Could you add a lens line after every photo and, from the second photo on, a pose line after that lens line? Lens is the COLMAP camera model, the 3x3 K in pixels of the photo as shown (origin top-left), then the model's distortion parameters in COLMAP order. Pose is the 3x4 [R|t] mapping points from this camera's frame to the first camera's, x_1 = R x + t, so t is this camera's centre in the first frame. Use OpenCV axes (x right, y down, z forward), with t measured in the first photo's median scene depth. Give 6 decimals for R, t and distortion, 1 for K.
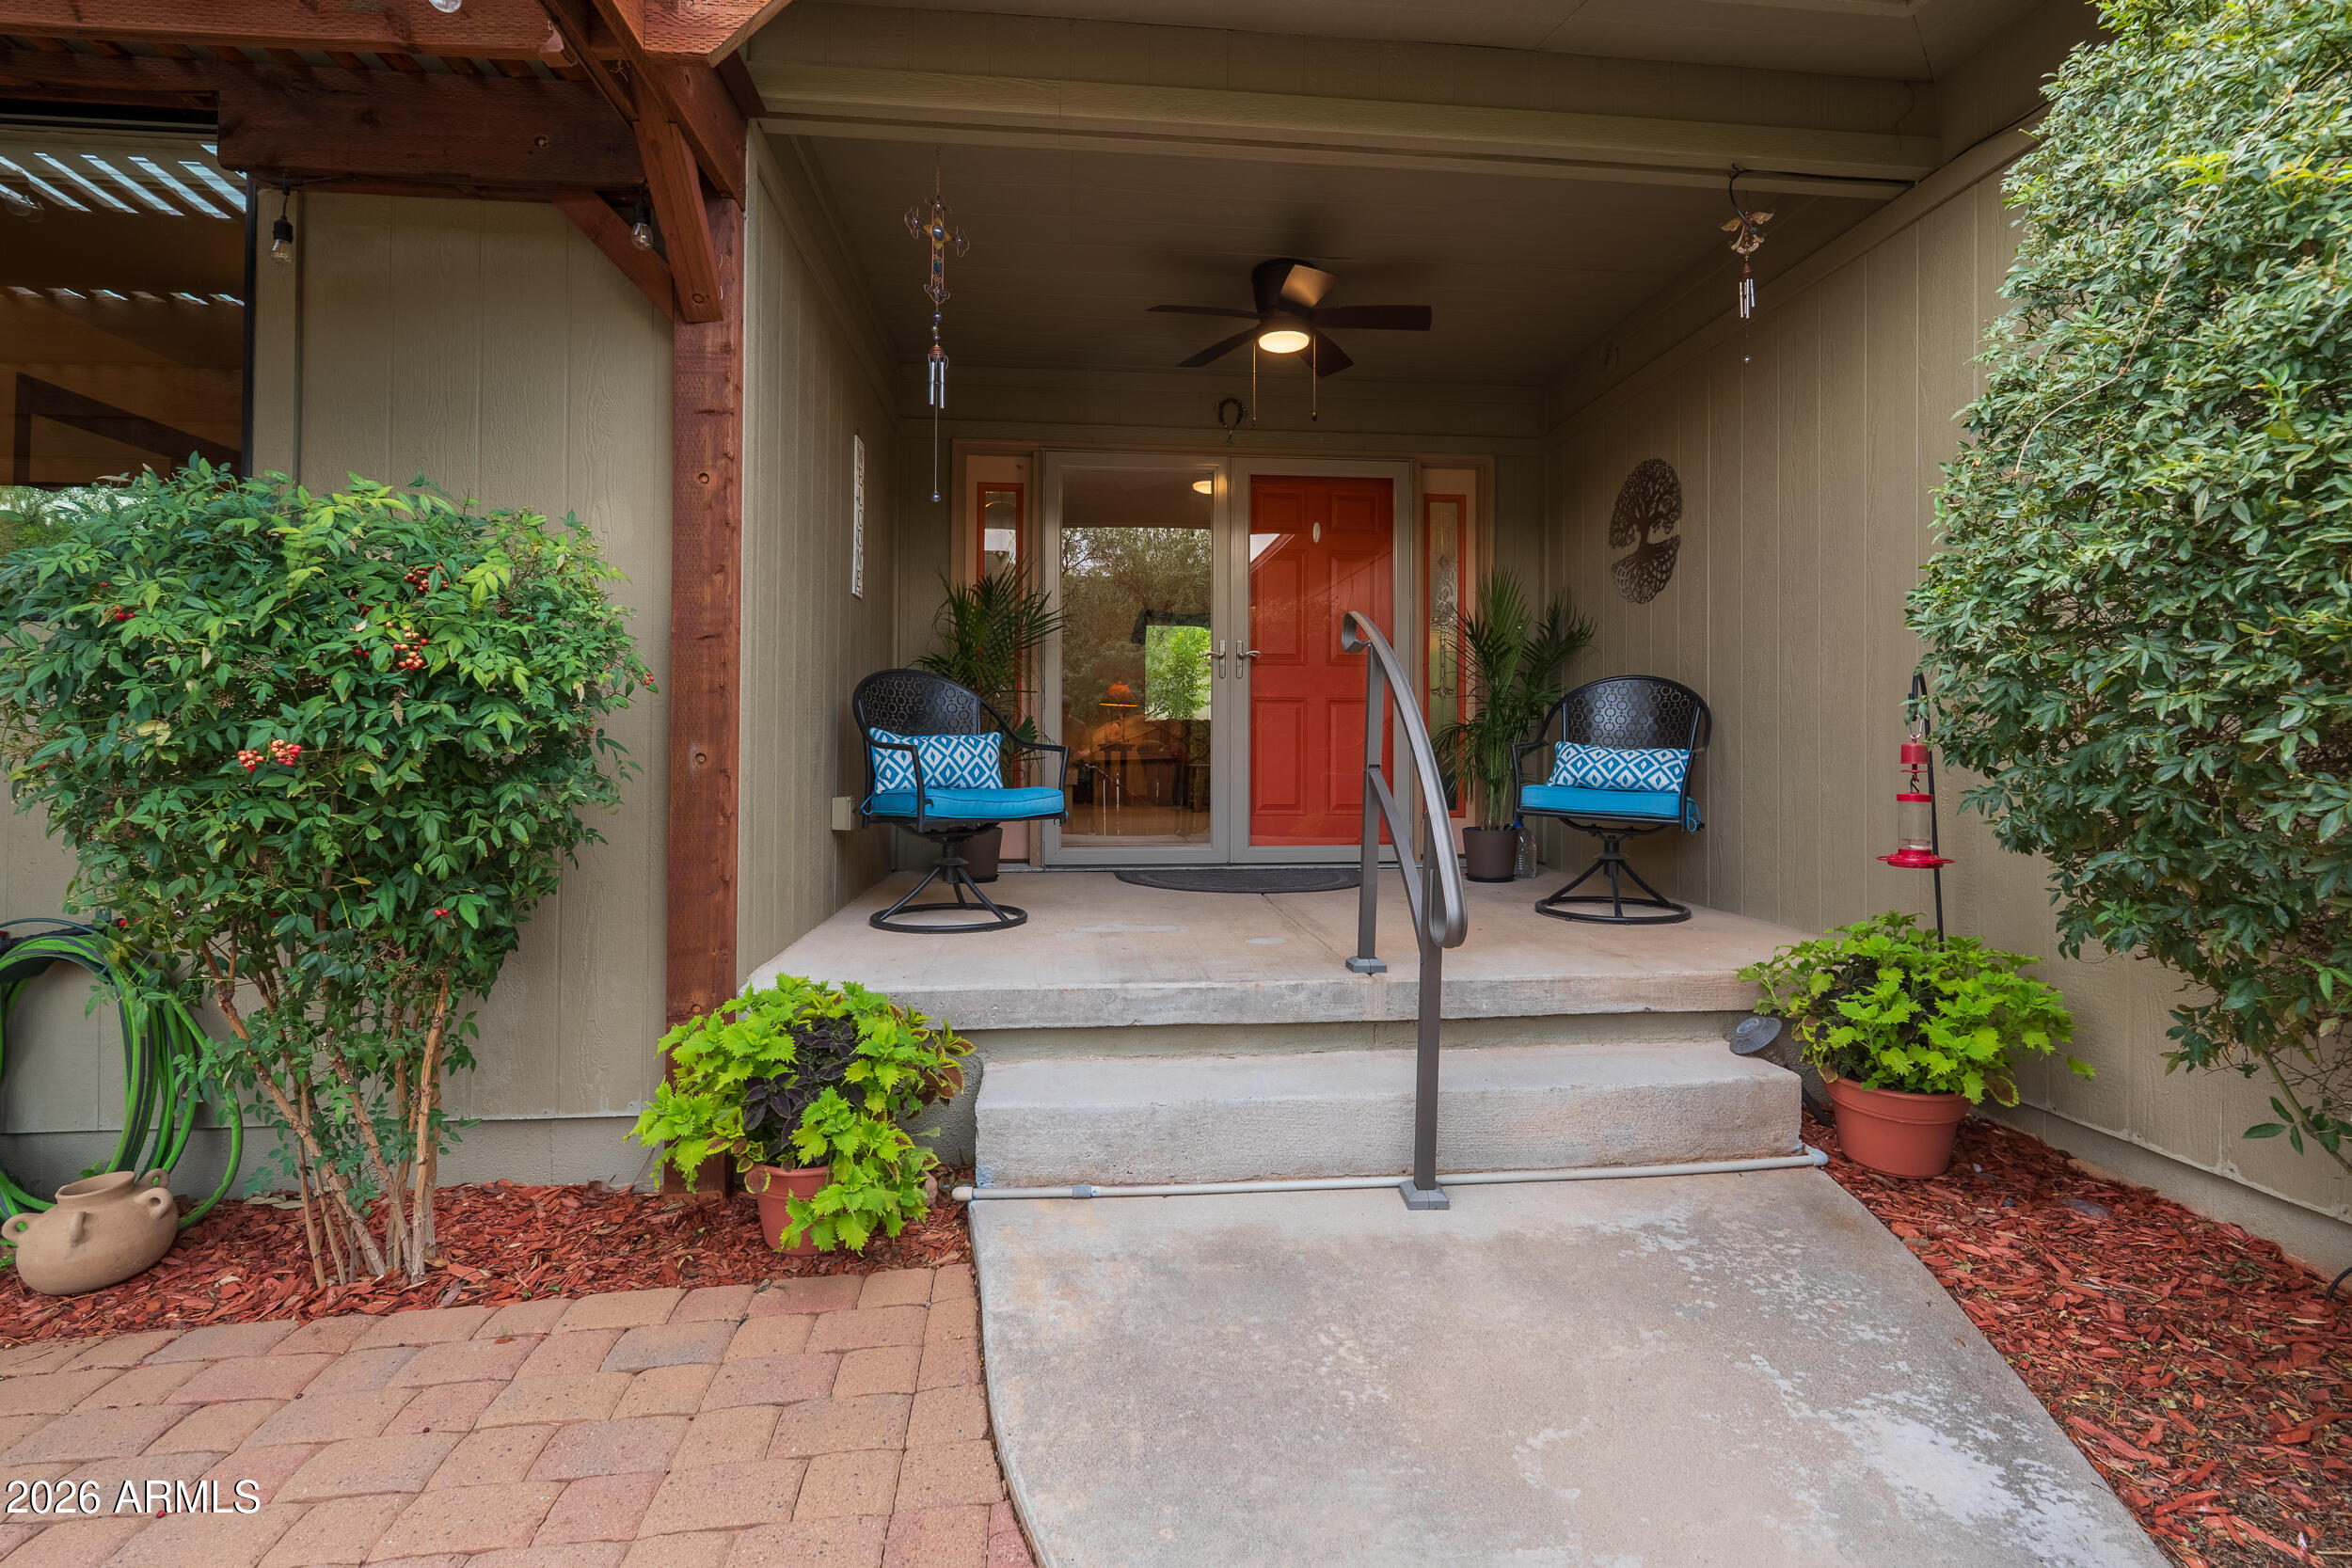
lens RADIAL K [[1077.2, 0, 1173.0], [0, 1077.2, 730.9], [0, 0, 1]] dist [0.000844, 0.000097]
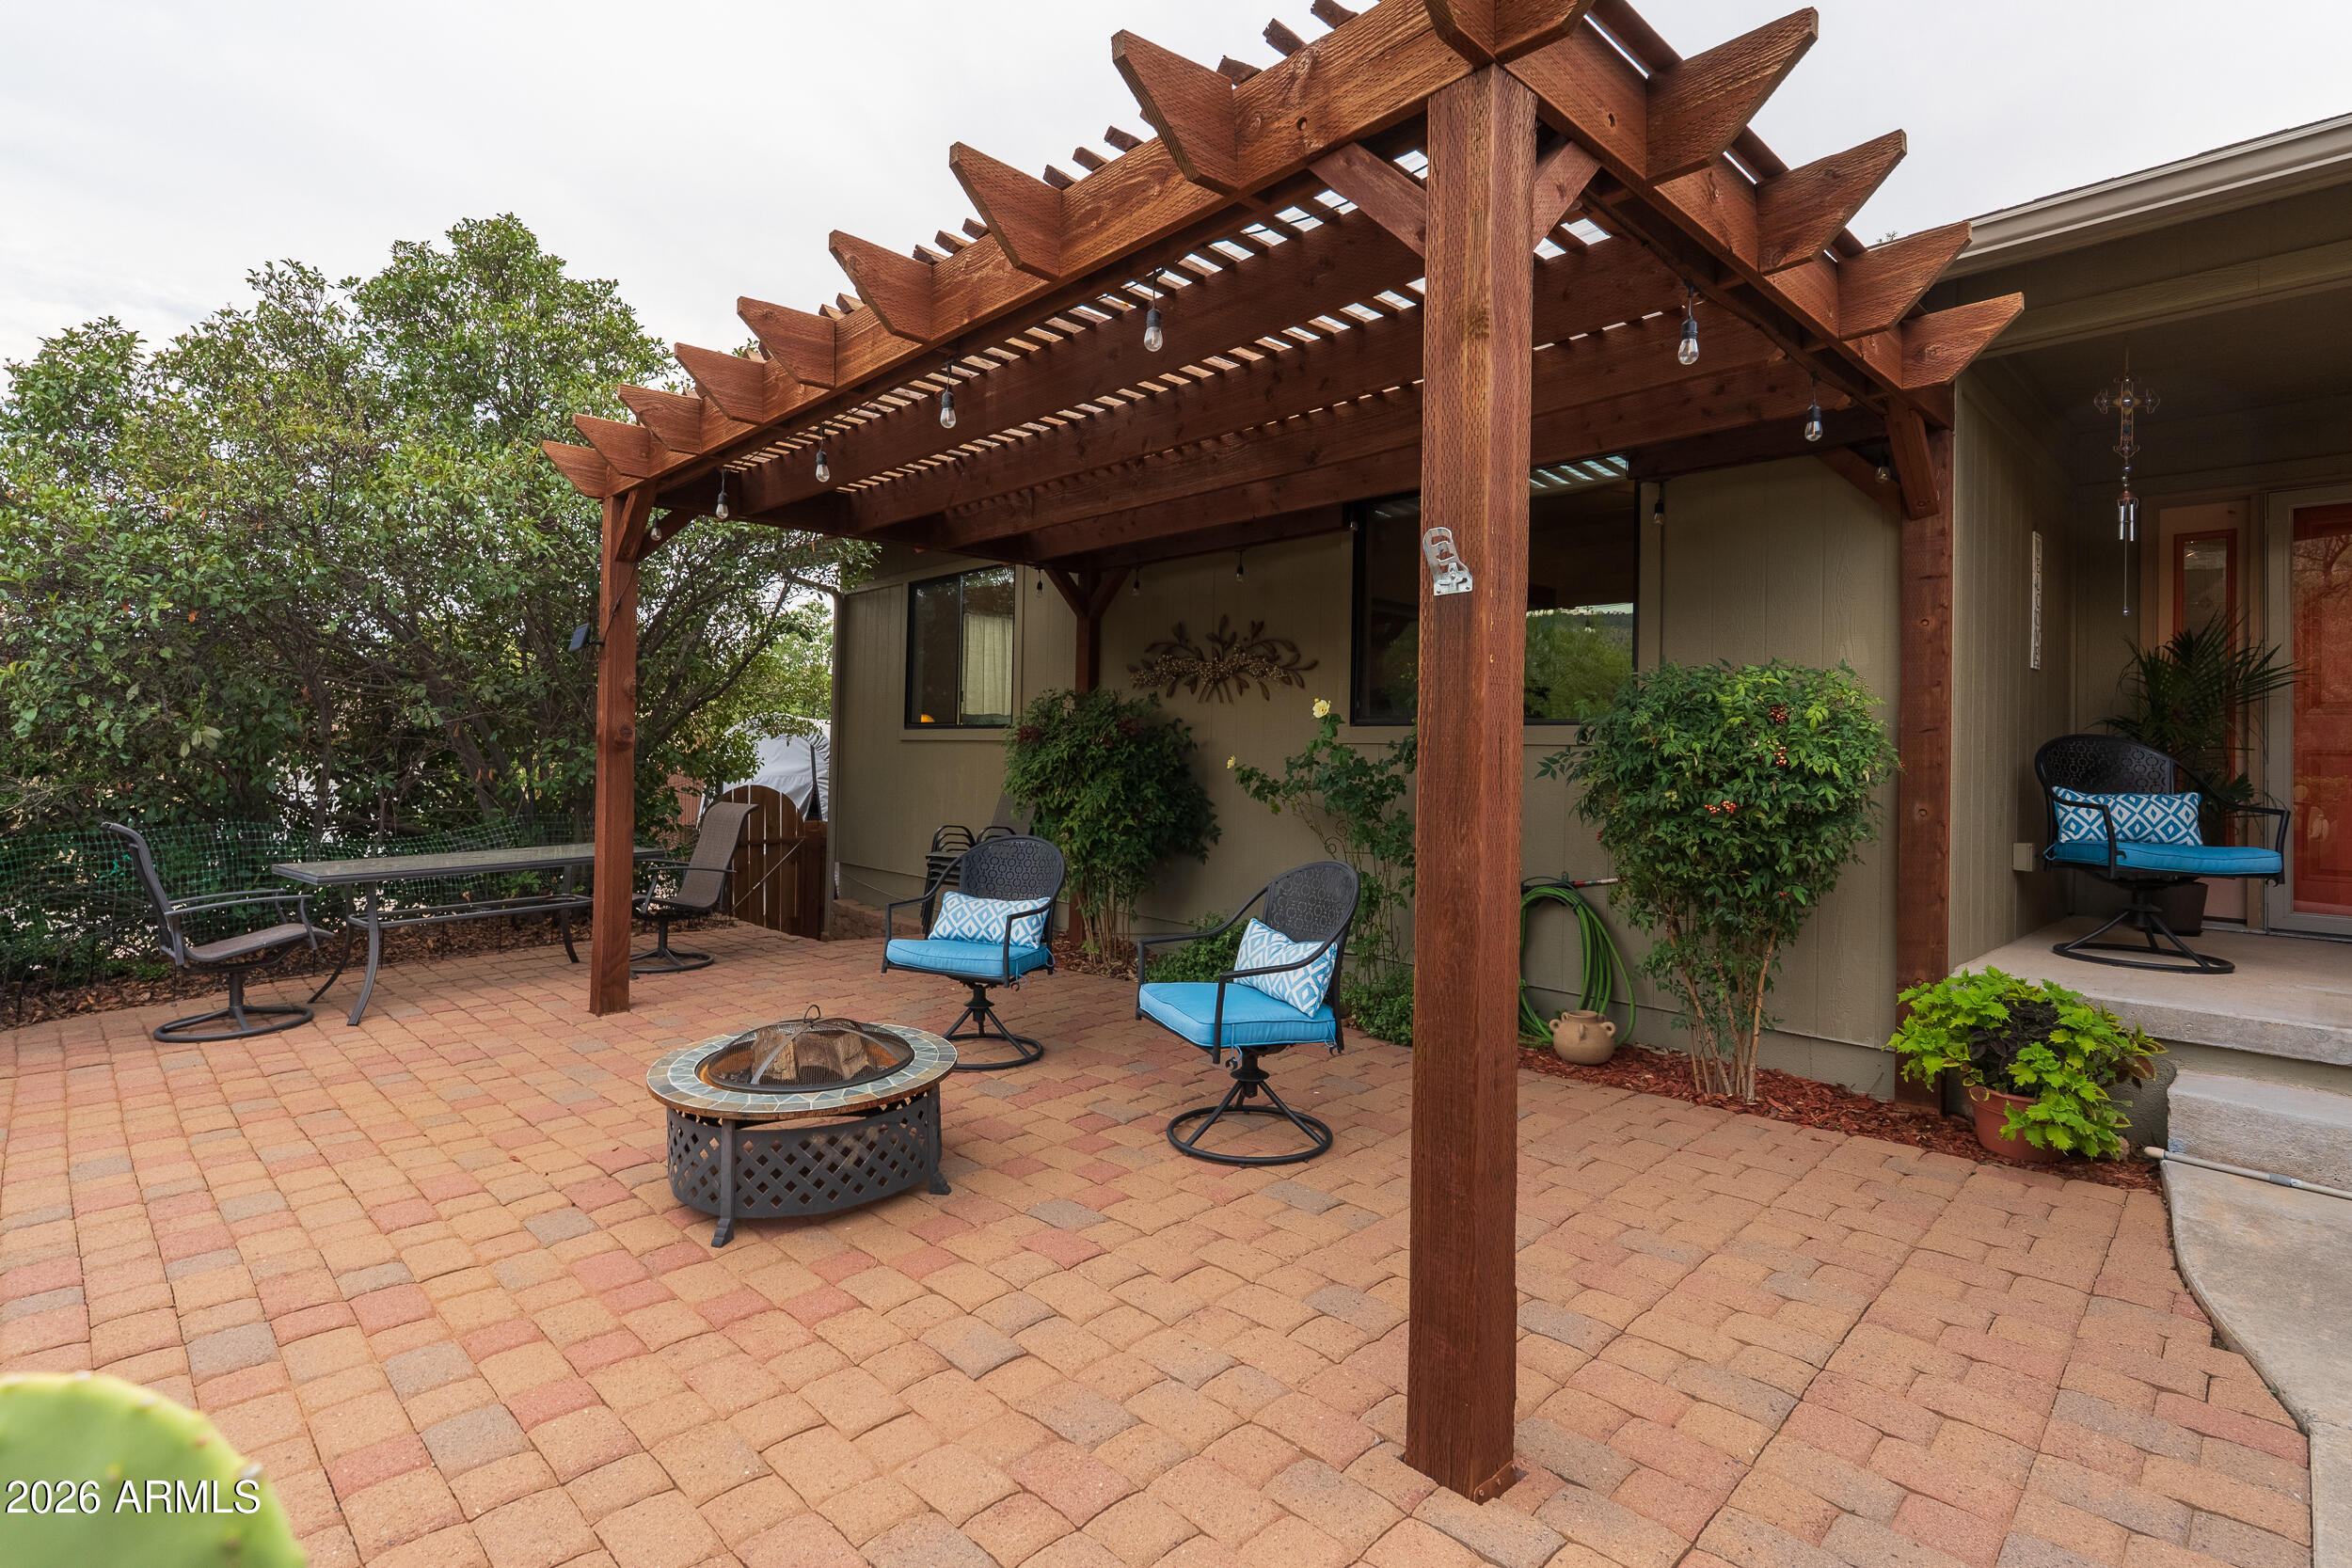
lens RADIAL K [[1112.6, 0, 1170.7], [0, 1112.6, 734.3], [0, 0, 1]] dist [-0.002182, 0.000158]
pose [[0.607342, -0.004345, -0.794428, 0.156393], [-0.007581, 0.999908, -0.011265, -0.060104], [0.794404, 0.012865, 0.607253, -0.792932]]
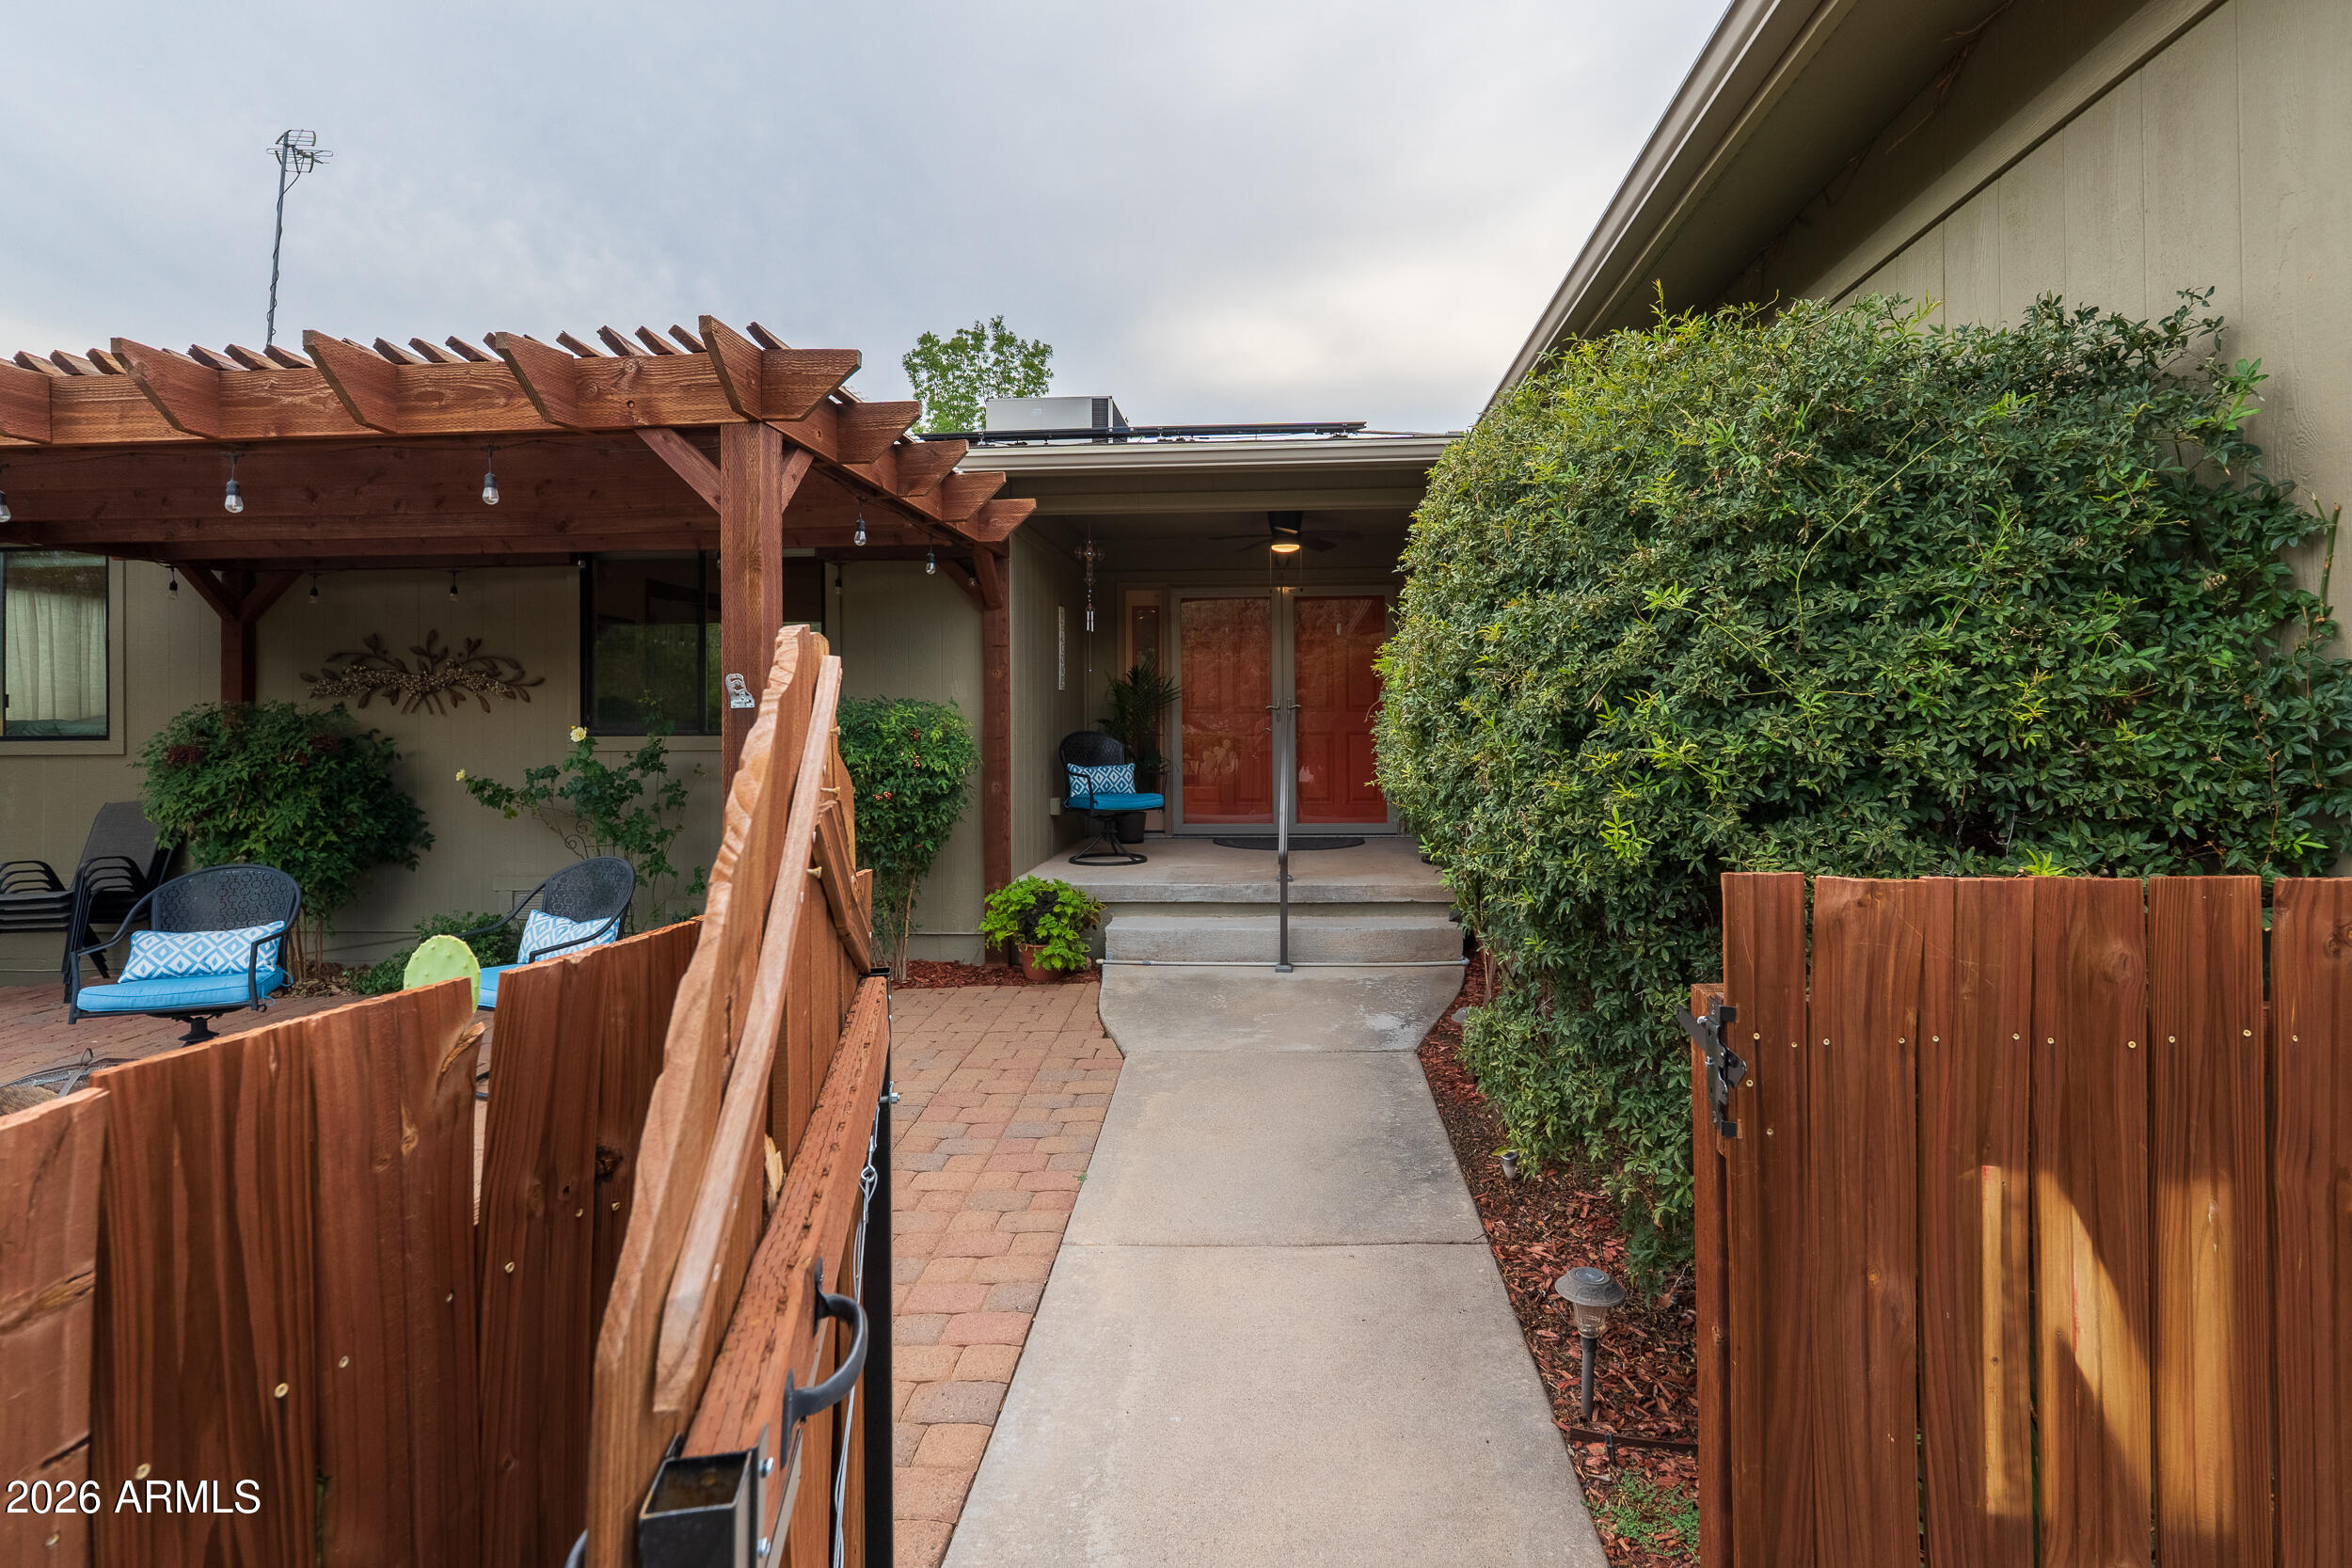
lens RADIAL K [[1095.0, 0, 1216.0], [0, 1095.0, 711.6], [0, 0, 1]] dist [-0.002326, 0.000201]
pose [[0.986755, -0.011951, -0.161779, 0.489911], [0.013246, 0.999888, 0.006929, -0.168379], [0.161678, -0.008980, 0.986803, -1.465505]]
